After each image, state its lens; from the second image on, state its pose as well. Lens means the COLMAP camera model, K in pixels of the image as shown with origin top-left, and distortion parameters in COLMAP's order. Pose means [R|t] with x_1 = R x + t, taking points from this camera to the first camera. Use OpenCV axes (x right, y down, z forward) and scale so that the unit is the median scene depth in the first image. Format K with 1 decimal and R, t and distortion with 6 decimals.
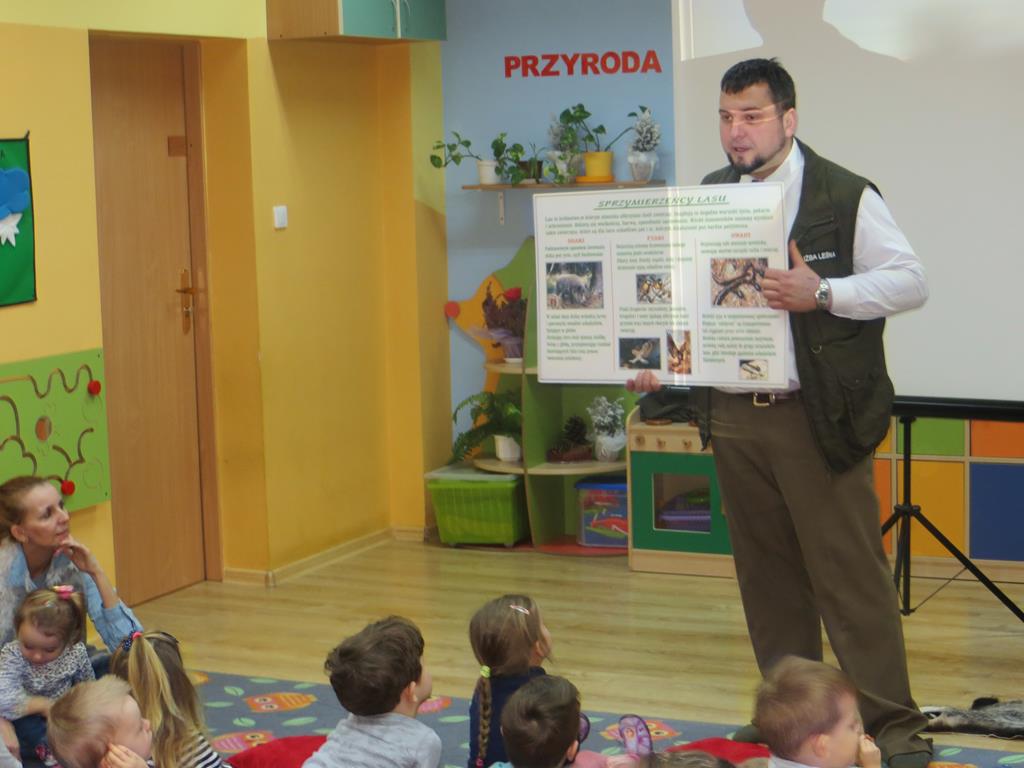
lens RADIAL K [[2009.9, 0, 512.0], [0, 2009.9, 384.0], [0, 0, 1]] dist [-0.108618, 0.235074]
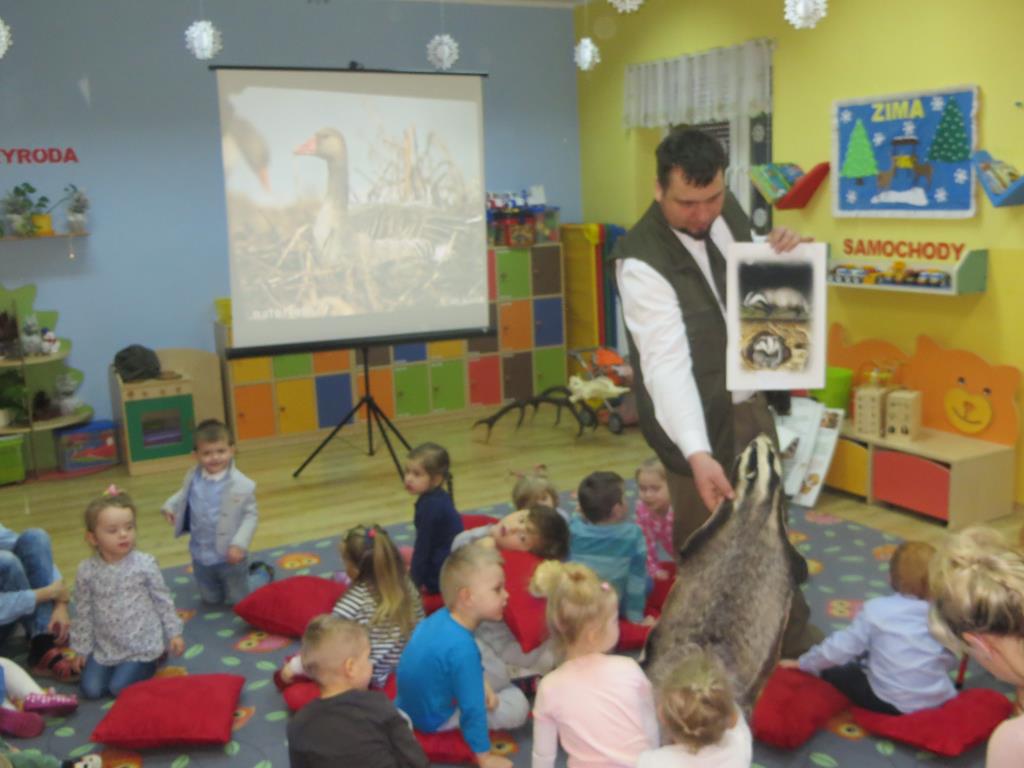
lens RADIAL K [[1055.1, 0, 512.0], [0, 1055.1, 384.0], [0, 0, 1]] dist [-0.011775, 0.006329]
pose [[0.618135, -0.140429, 0.773426, -0.369497], [0.119421, 0.989269, 0.084176, -0.013349], [-0.776948, 0.040331, 0.628272, 0.226959]]
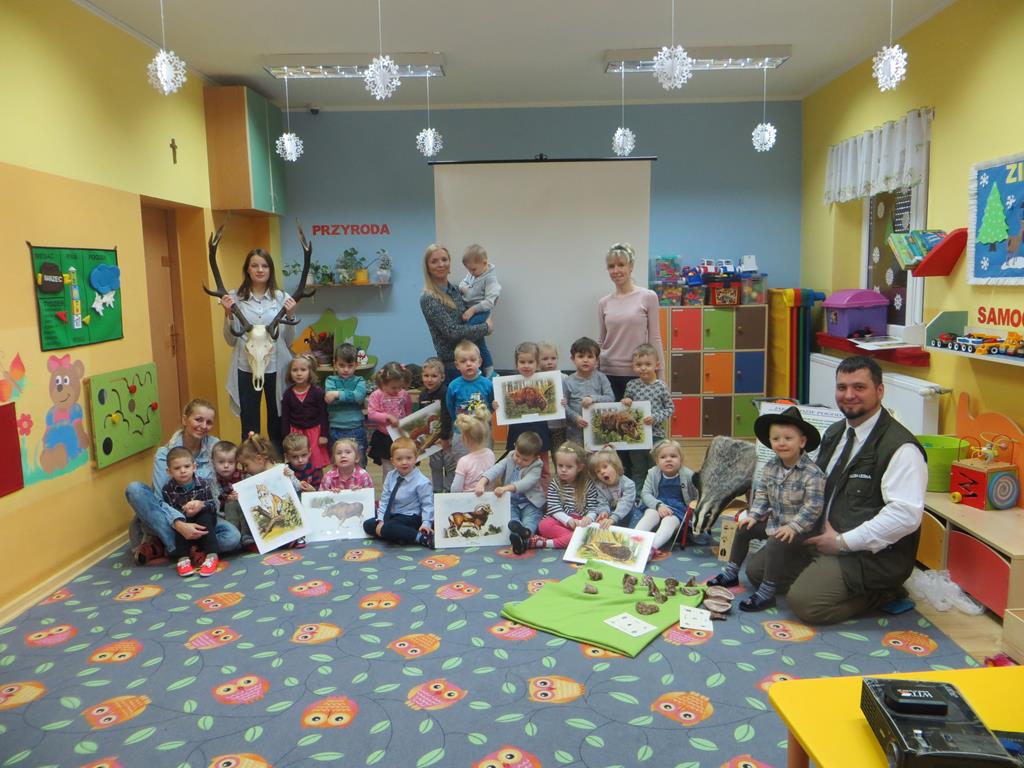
lens RADIAL K [[789.1, 0, 493.8], [0, 789.1, 371.2], [0, 0, 1]] dist [0.061614, -0.000100]
pose [[0.916939, -0.038668, 0.397150, -0.173601], [0.043616, 0.999042, -0.003429, 0.005522], [-0.396637, 0.020466, 0.917748, 0.142976]]
